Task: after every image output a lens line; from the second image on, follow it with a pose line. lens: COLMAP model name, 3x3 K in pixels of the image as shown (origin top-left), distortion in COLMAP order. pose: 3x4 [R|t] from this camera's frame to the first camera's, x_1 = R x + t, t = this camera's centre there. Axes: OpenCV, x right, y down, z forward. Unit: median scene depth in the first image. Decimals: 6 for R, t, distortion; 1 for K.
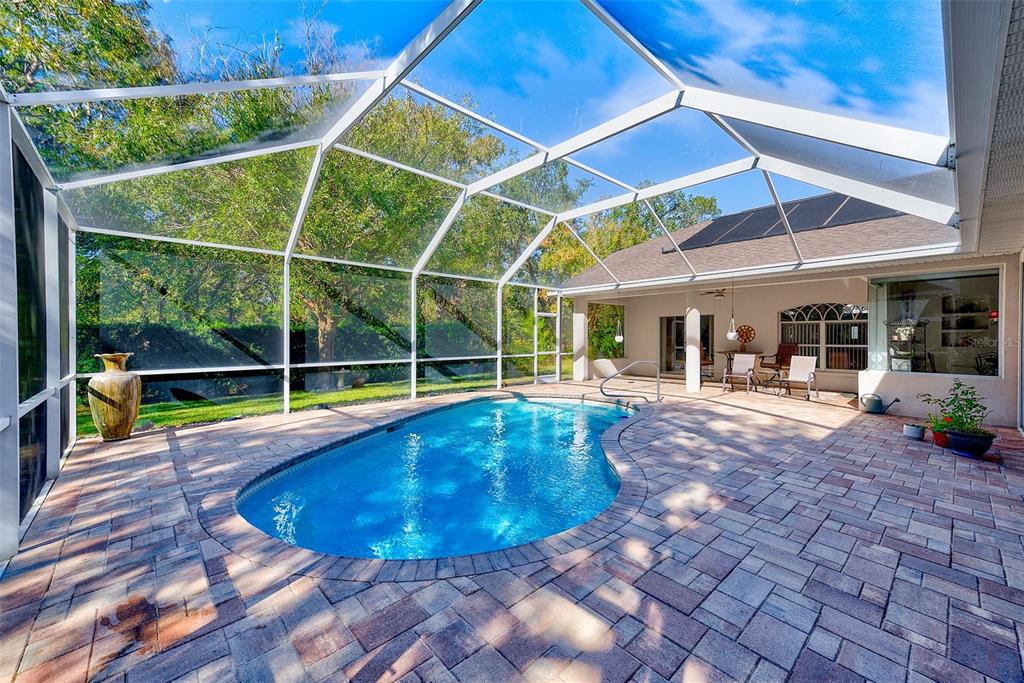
lens RADIAL K [[399.3, 0, 516.0], [0, 399.3, 341.1], [0, 0, 1]] dist [0.027375, -0.000072]
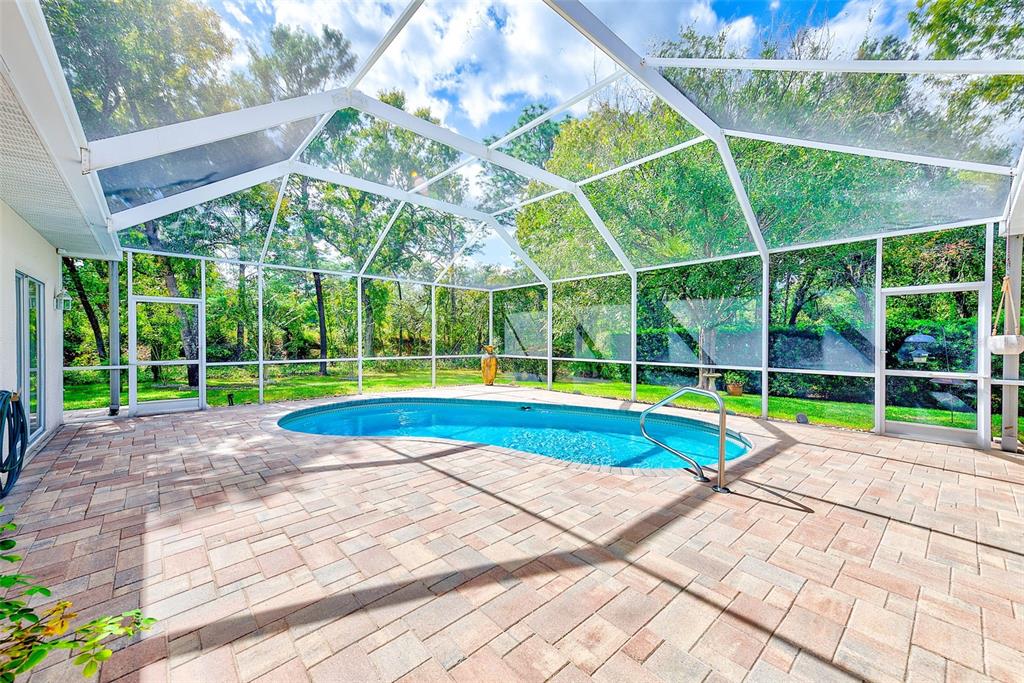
lens RADIAL K [[399.3, 0, 516.0], [0, 399.3, 341.1], [0, 0, 1]] dist [0.027375, -0.000072]
pose [[-0.004878, 0.005395, -0.999974, 0.650667], [-0.011404, 0.999920, 0.005450, -0.005054], [0.999923, 0.011430, -0.004816, 0.649284]]
